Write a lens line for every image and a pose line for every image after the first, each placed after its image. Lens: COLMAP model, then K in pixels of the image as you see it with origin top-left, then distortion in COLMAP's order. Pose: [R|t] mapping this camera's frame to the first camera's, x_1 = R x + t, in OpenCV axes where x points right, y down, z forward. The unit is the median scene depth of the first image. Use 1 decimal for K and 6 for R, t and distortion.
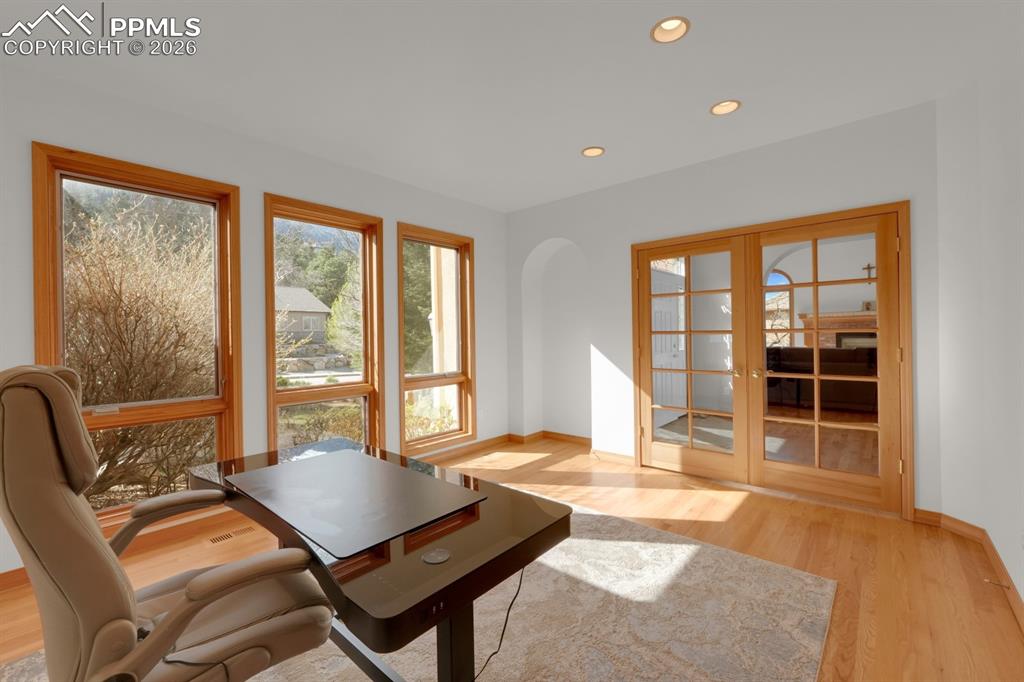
lens RADIAL K [[432.4, 0, 513.4], [0, 432.4, 335.3], [0, 0, 1]] dist [-0.000260, 0.000205]
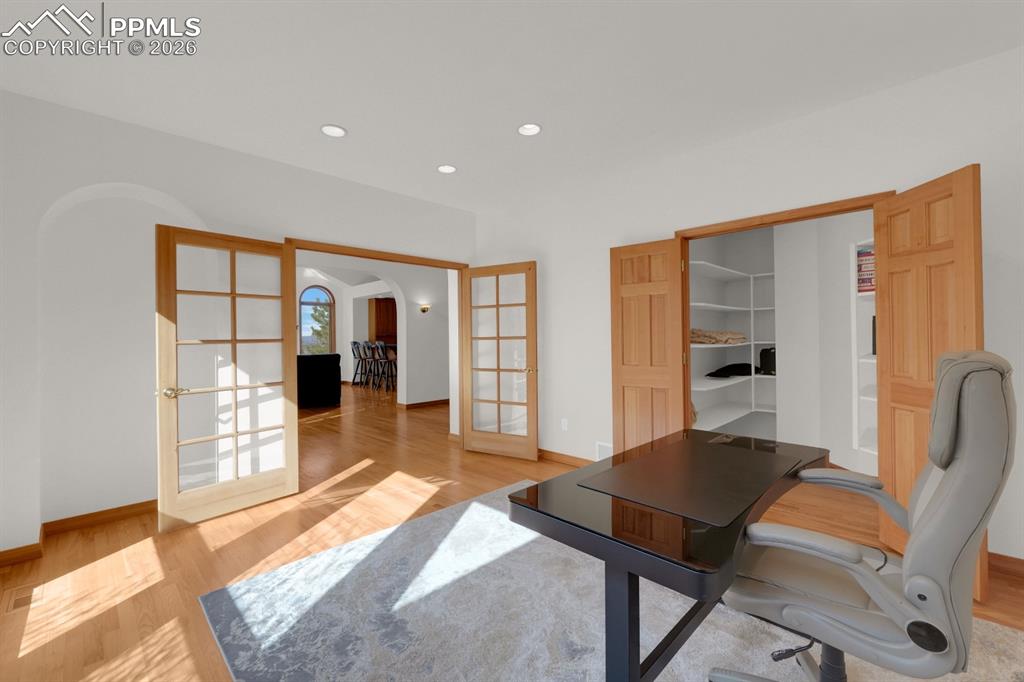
lens RADIAL K [[432.4, 0, 513.4], [0, 432.4, 335.3], [0, 0, 1]] dist [-0.000260, 0.000205]
pose [[0.077940, 0.010760, 0.996900, -0.554004], [0.013603, 0.999837, -0.011855, 0.001514], [-0.996865, 0.014484, 0.077781, 0.493798]]
